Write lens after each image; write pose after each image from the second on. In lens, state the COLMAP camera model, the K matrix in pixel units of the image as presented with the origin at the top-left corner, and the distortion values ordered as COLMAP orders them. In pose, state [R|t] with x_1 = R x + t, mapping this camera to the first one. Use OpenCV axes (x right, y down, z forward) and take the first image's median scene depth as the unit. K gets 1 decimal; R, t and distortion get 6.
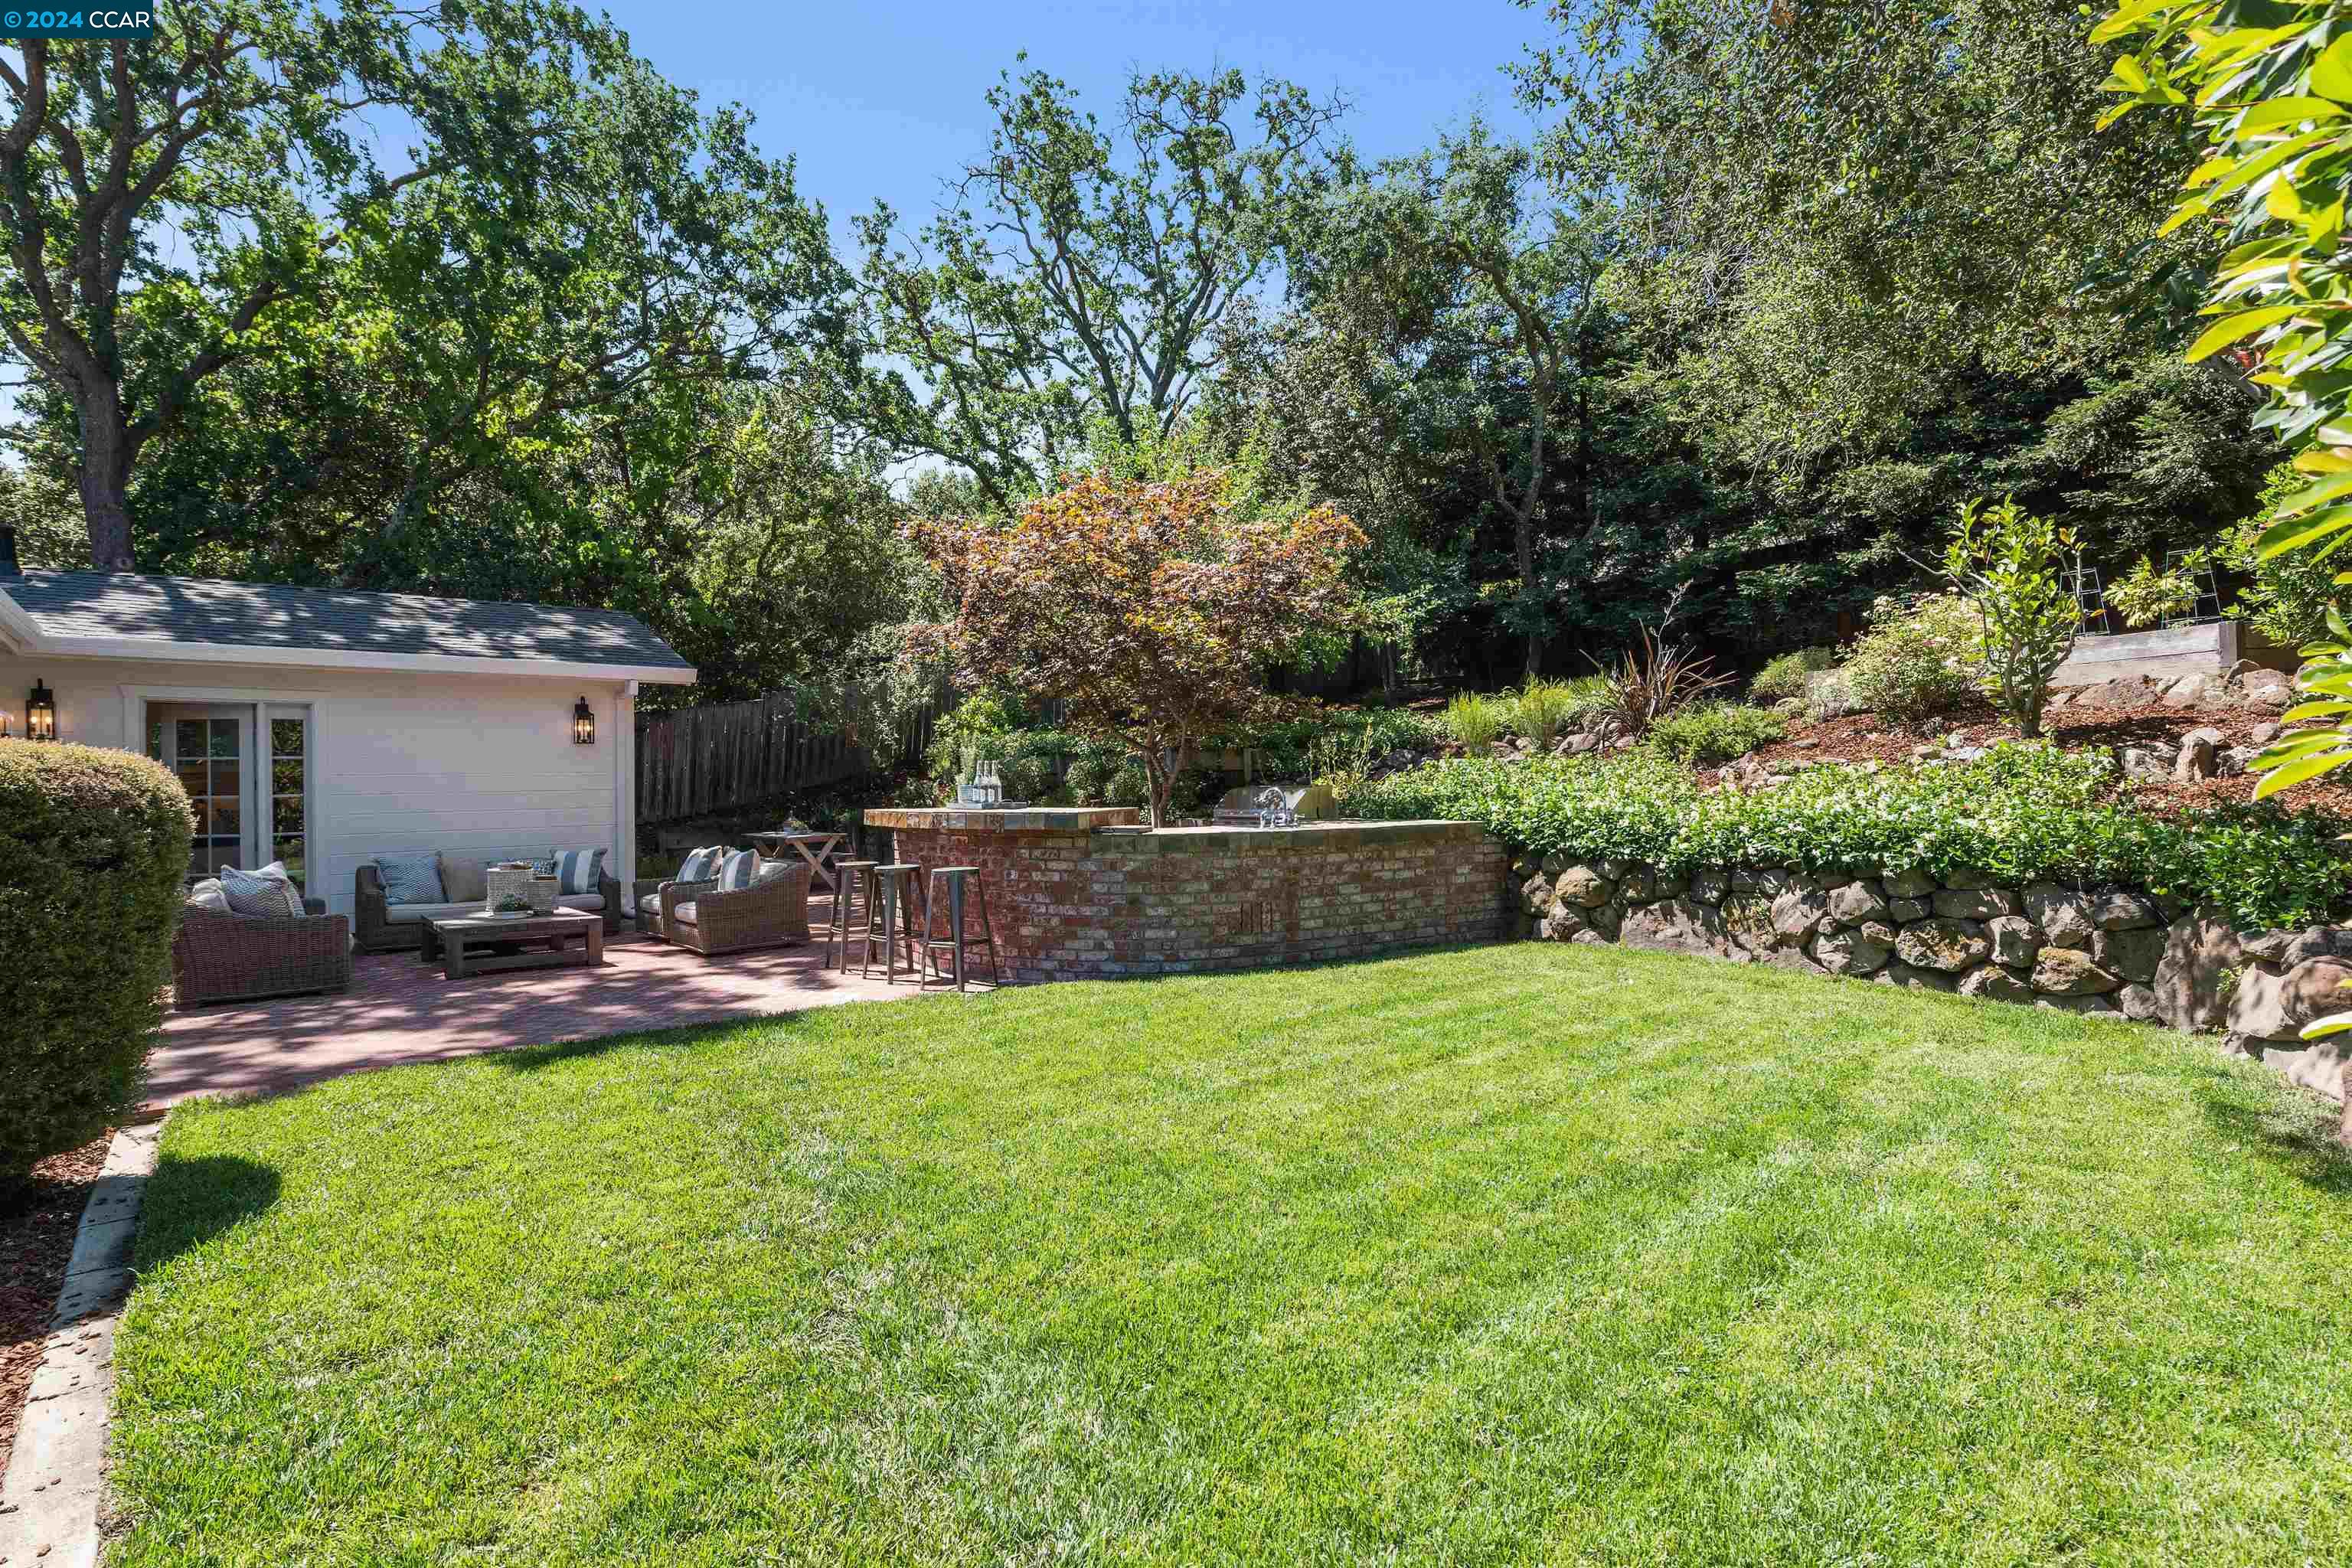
lens RADIAL K [[1116.7, 0, 1176.0], [0, 1116.7, 784.0], [0, 0, 1]] dist [0.026246, -0.023843]
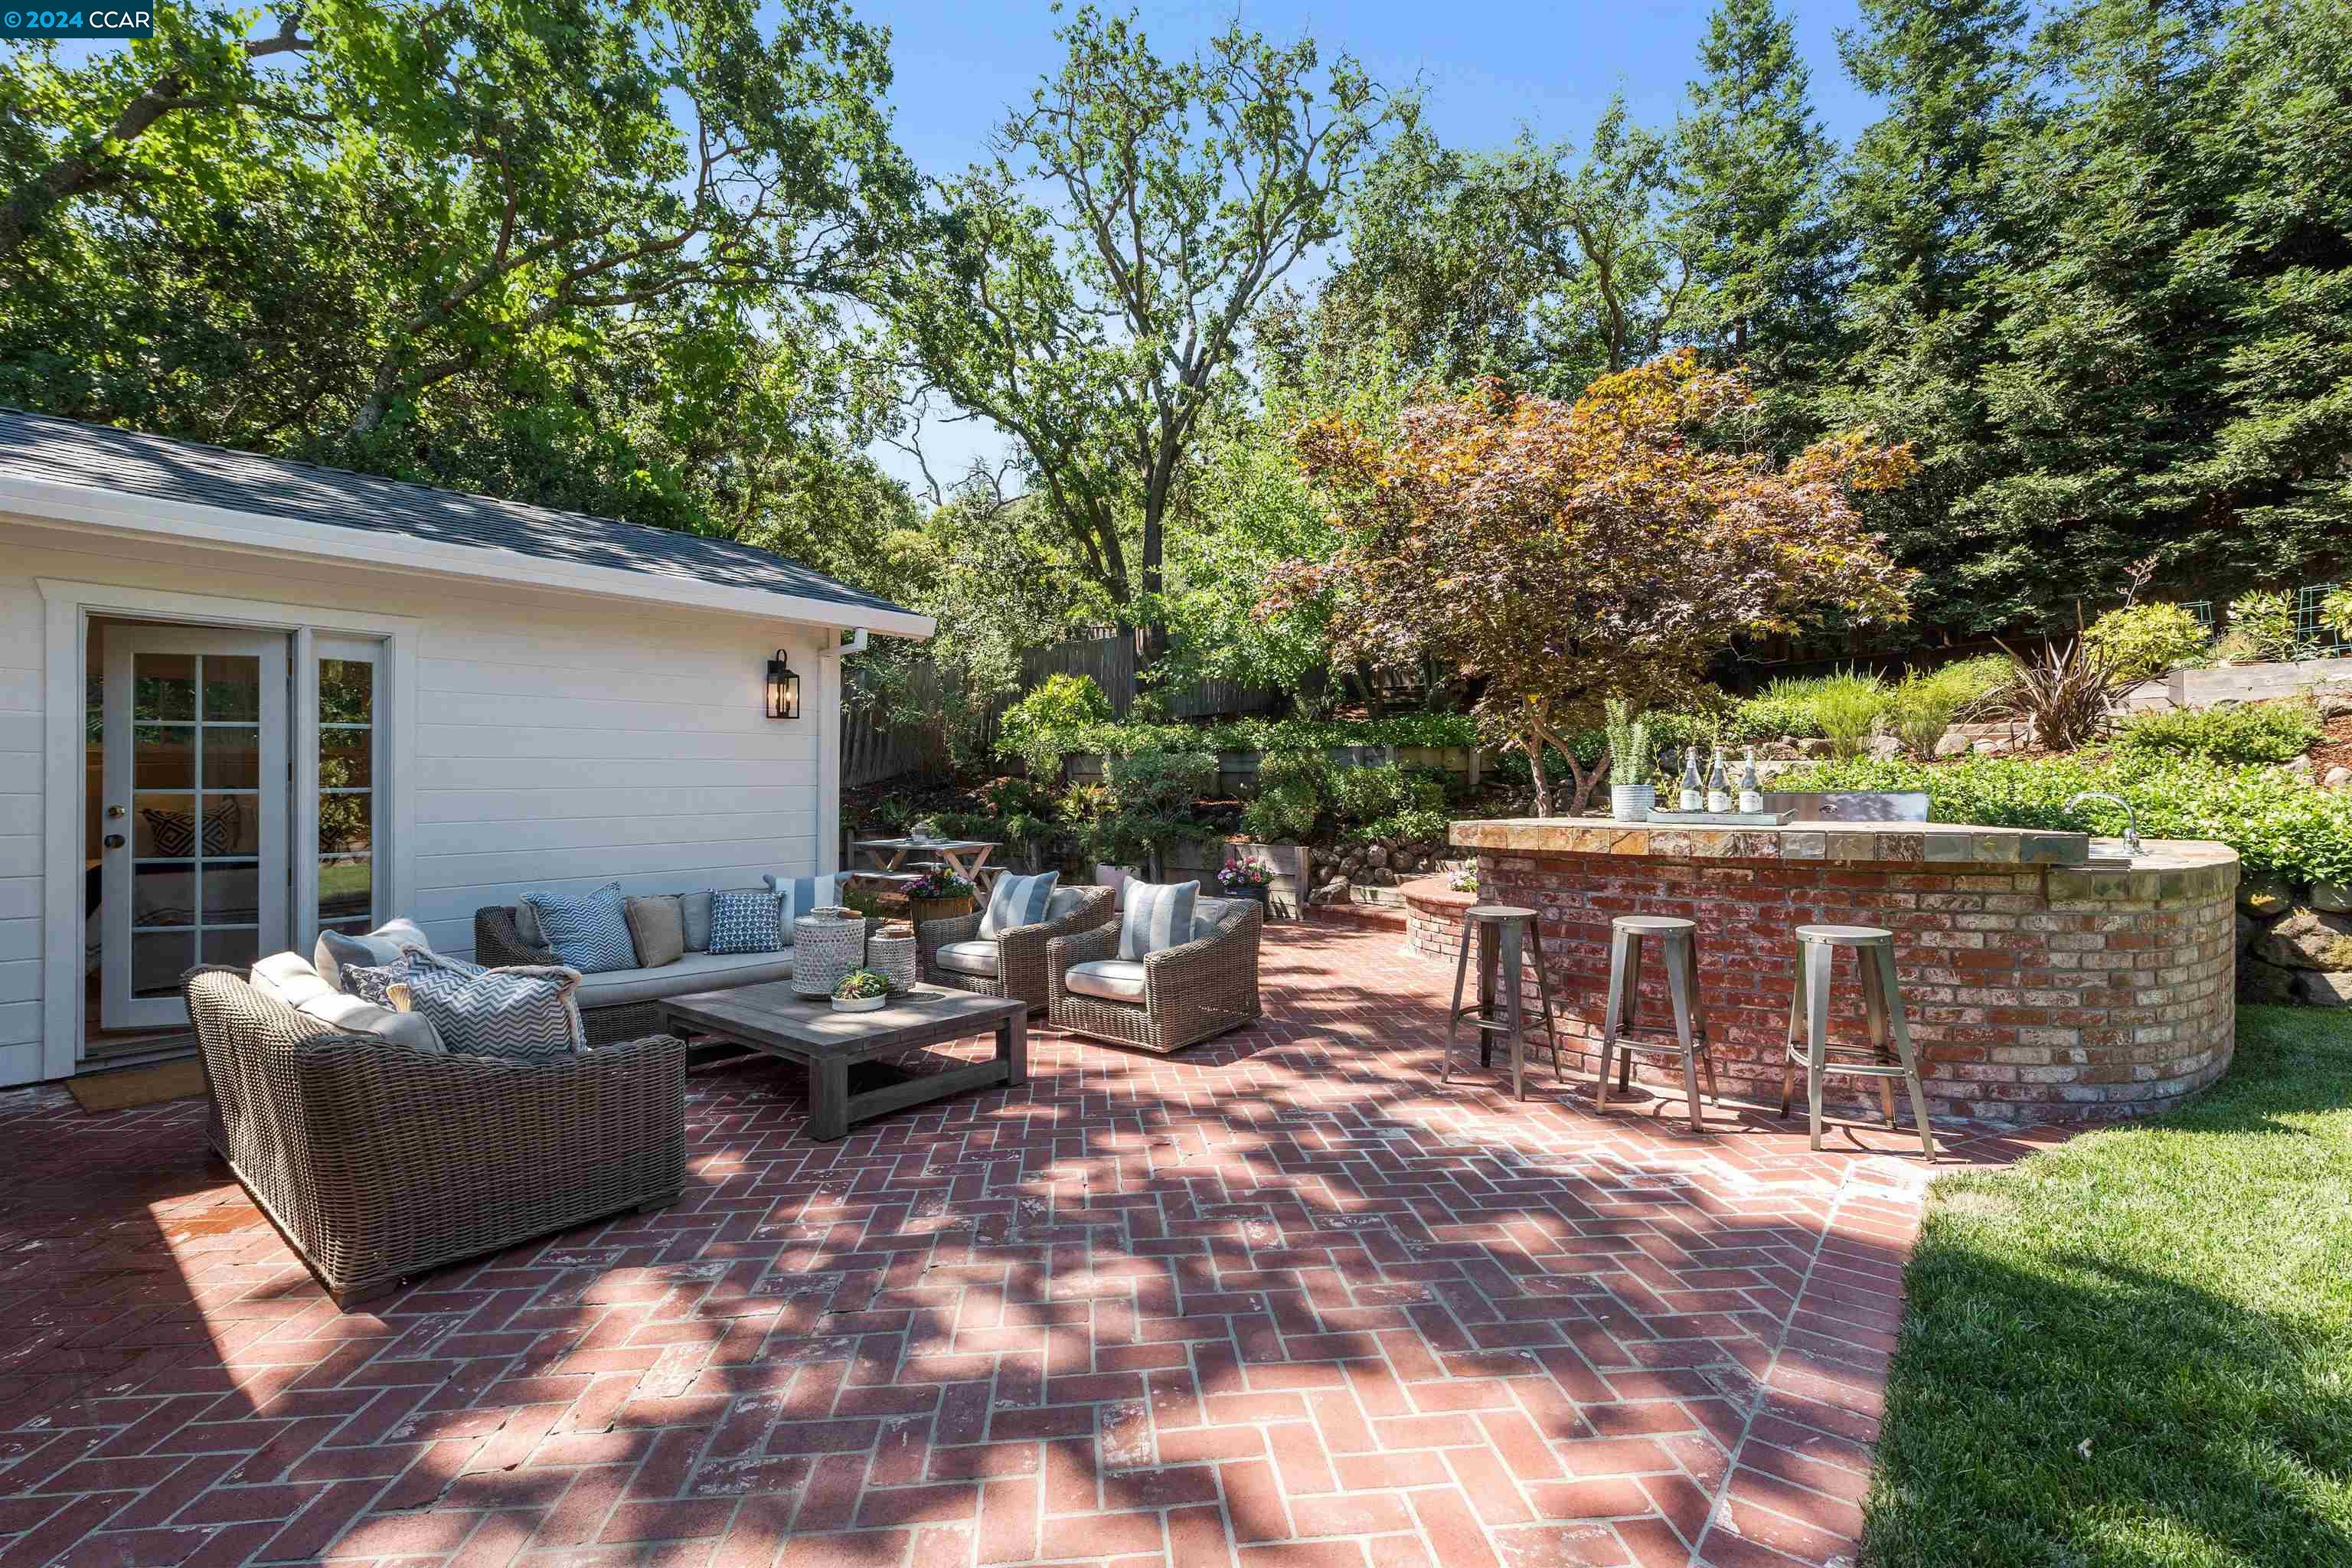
lens RADIAL K [[992.7, 0, 1181.9], [0, 992.7, 794.6], [0, 0, 1]] dist [0.008749, -0.004905]
pose [[0.984188, 0.008376, 0.176929, -0.574290], [-0.009729, 0.999930, 0.006778, 0.005797], [-0.176860, -0.008393, 0.984200, 0.519727]]
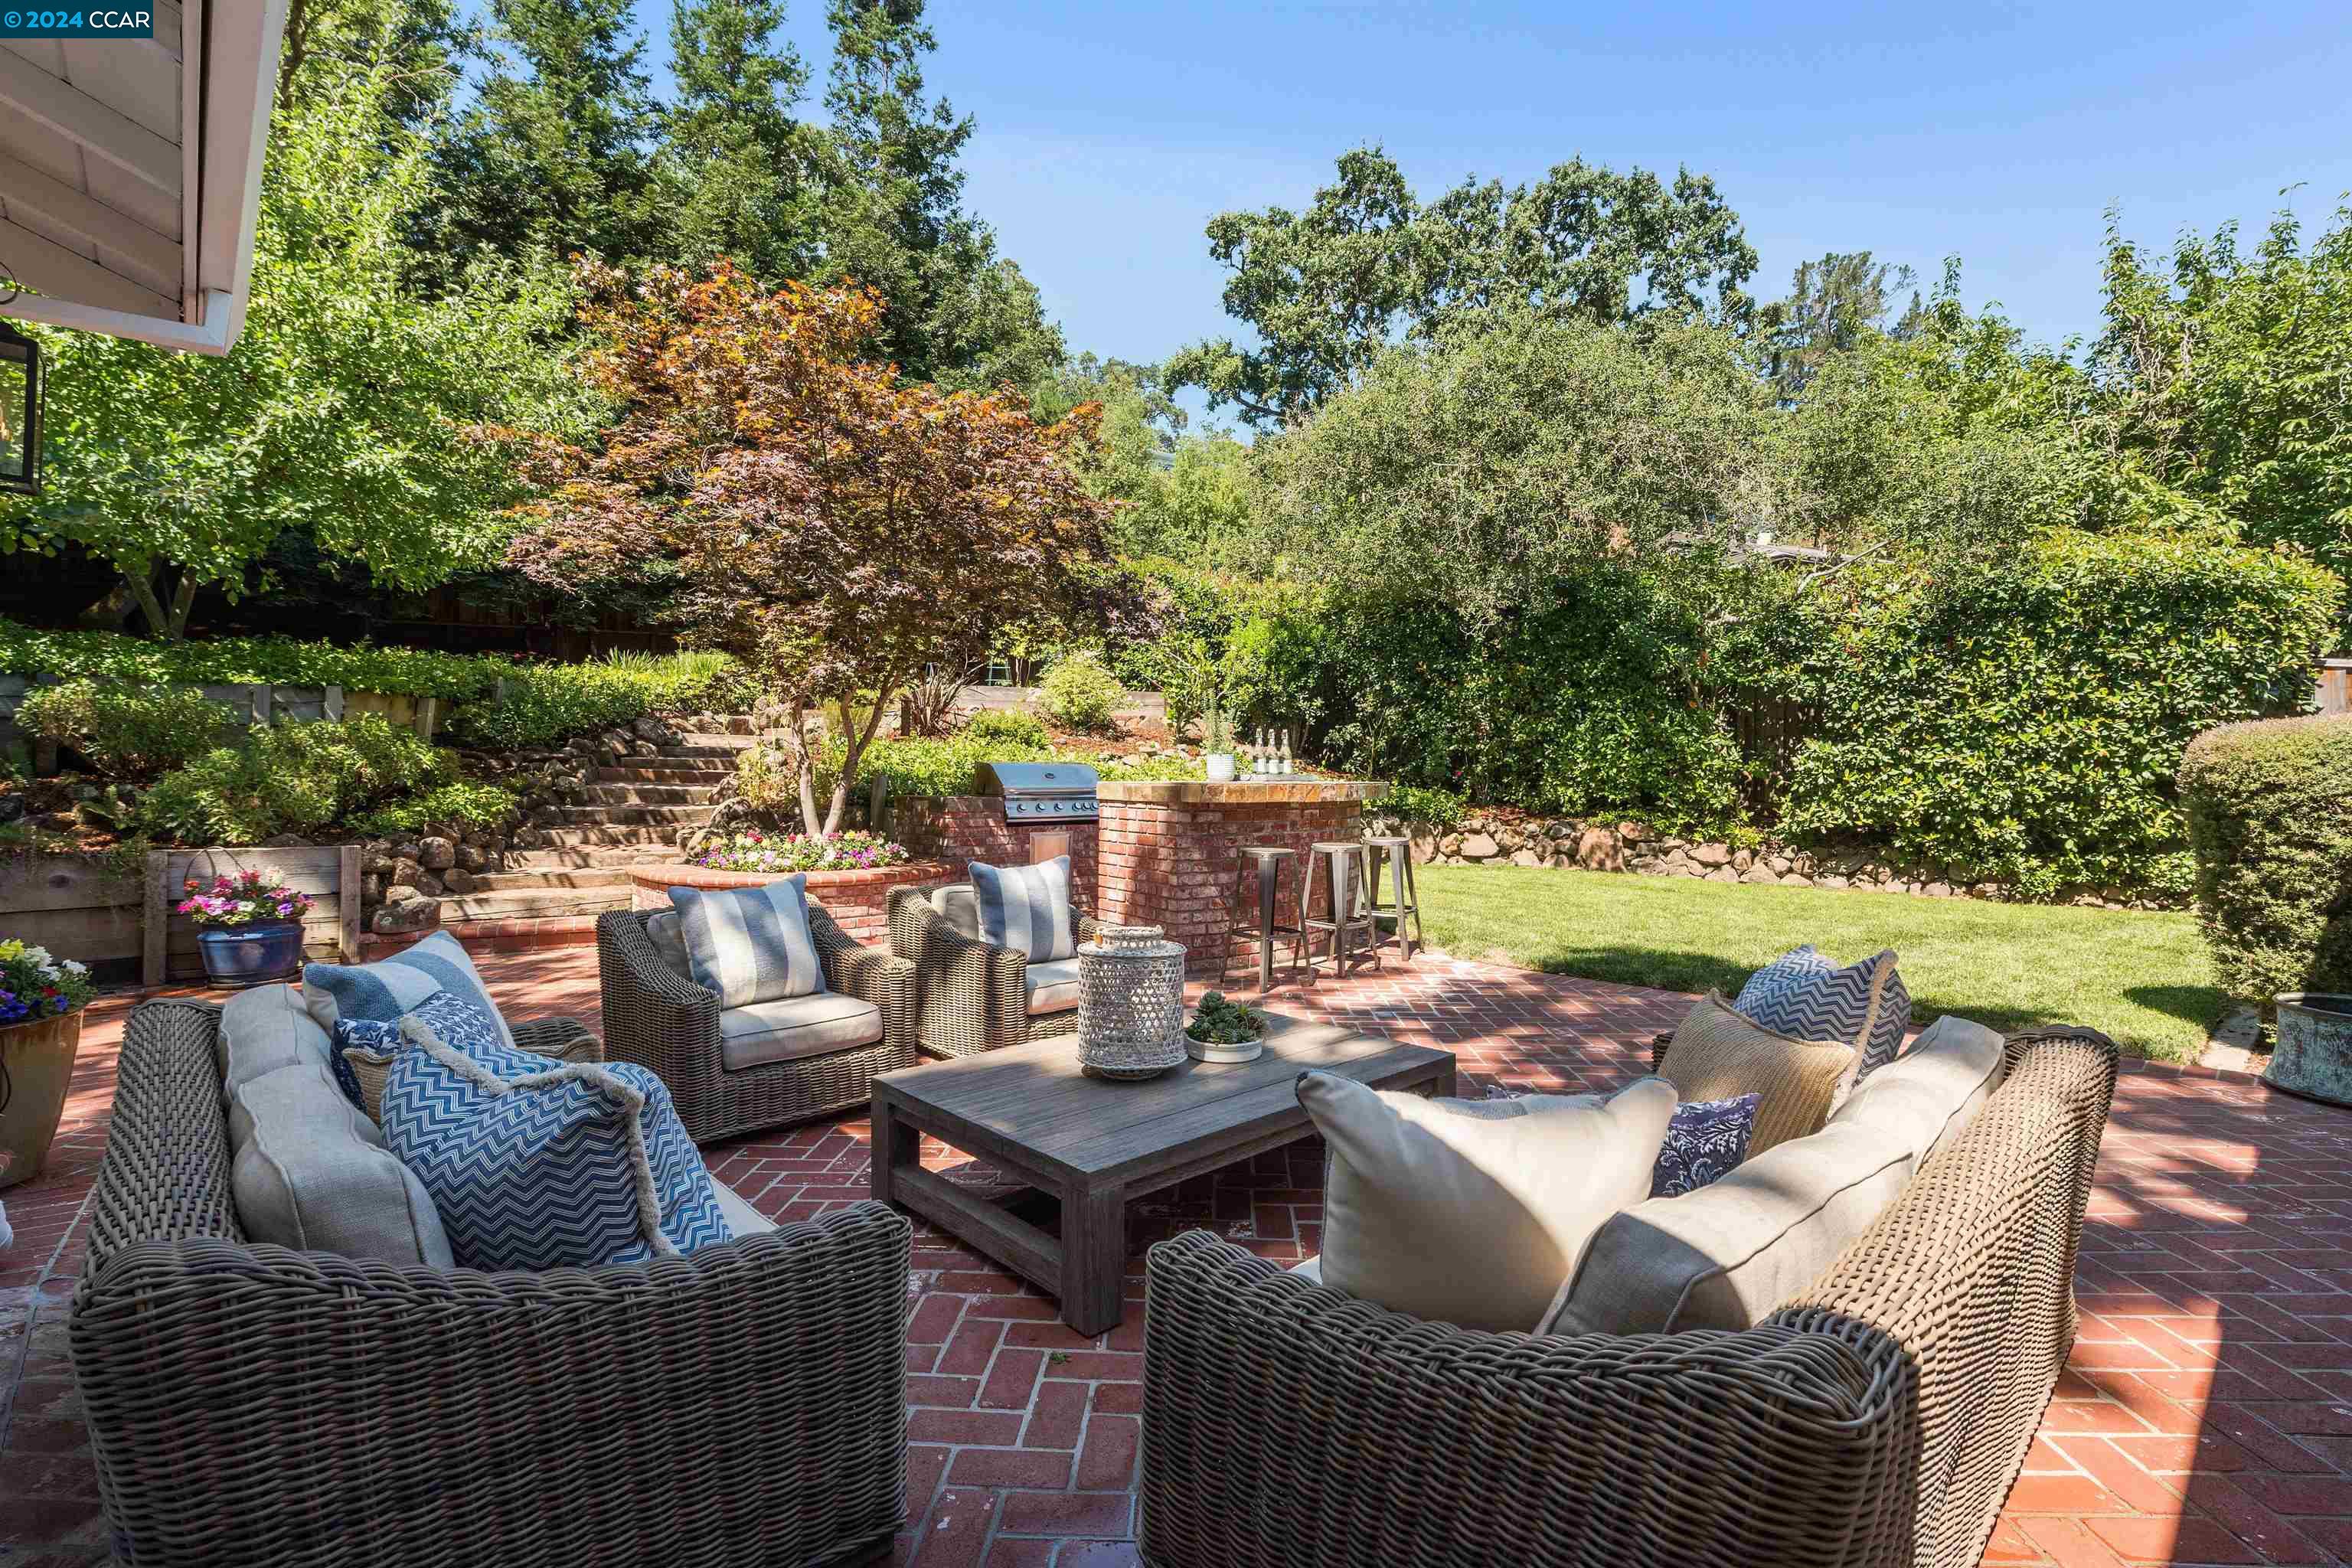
lens RADIAL K [[1086.4, 0, 1171.7], [0, 1086.4, 773.0], [0, 0, 1]] dist [0.023052, -0.014906]
pose [[-0.044551, 0.012669, 0.998927, -1.143693], [-0.007827, 0.999884, -0.013030, 0.032638], [-0.998976, -0.008399, -0.044447, 1.230429]]
